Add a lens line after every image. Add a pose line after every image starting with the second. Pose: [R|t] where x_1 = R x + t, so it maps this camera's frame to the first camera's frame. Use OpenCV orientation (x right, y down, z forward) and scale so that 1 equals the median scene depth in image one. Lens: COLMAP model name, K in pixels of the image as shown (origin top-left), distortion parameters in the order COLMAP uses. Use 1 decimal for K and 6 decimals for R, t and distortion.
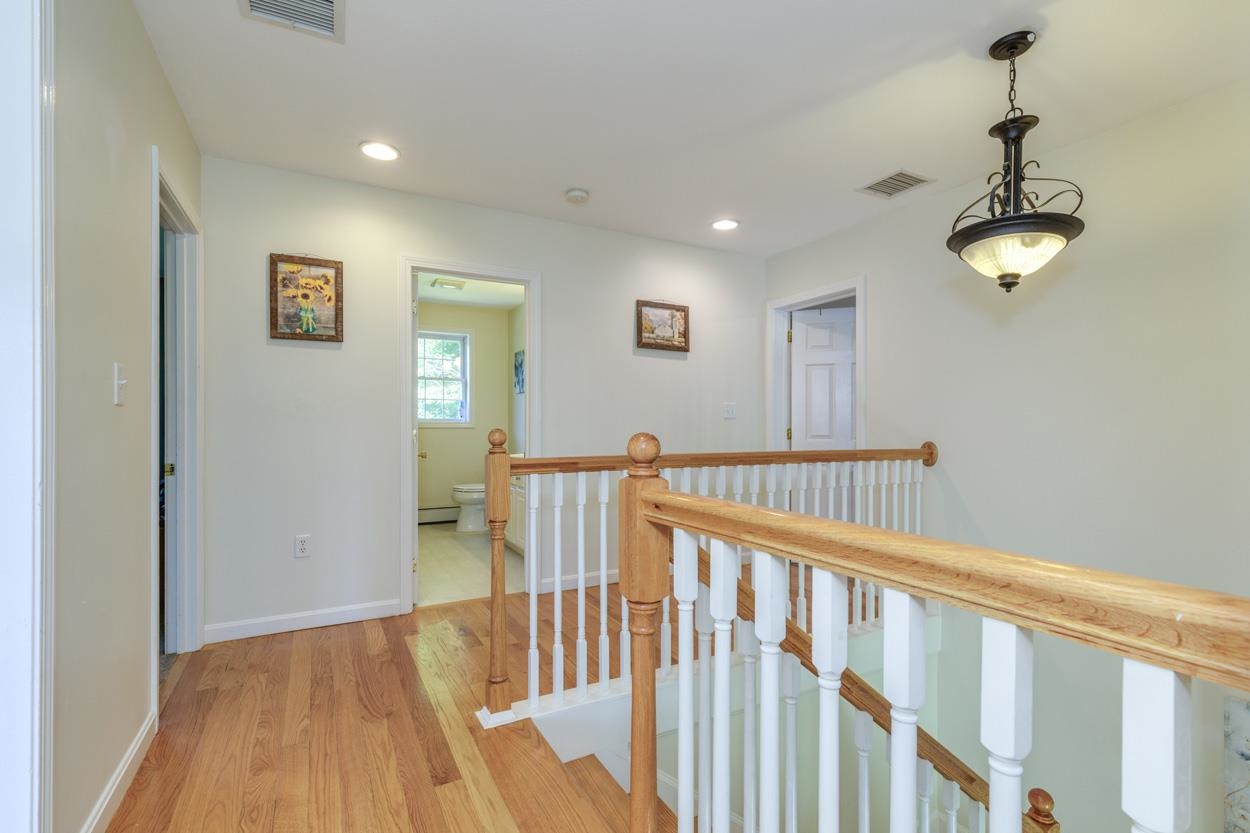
lens RADIAL K [[567.2, 0, 624.1], [0, 567.2, 422.3], [0, 0, 1]] dist [0.005438, -0.002096]
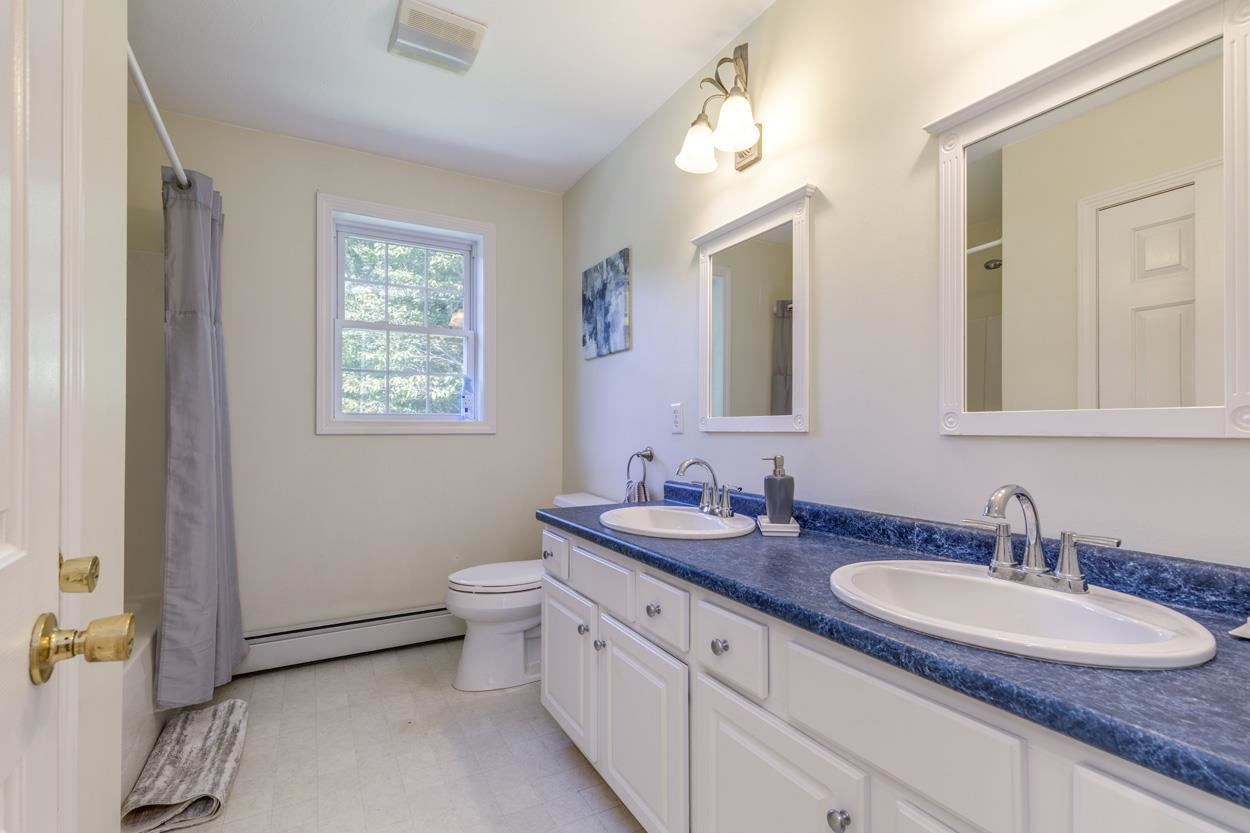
lens RADIAL K [[567.2, 0, 626.2], [0, 567.2, 421.4], [0, 0, 1]] dist [0.005438, -0.002096]
pose [[0.999998, 0.001977, -0.000343, -0.159160], [-0.001979, 0.999966, -0.007971, 0.002604], [0.000328, 0.007972, 0.999968, 0.547614]]
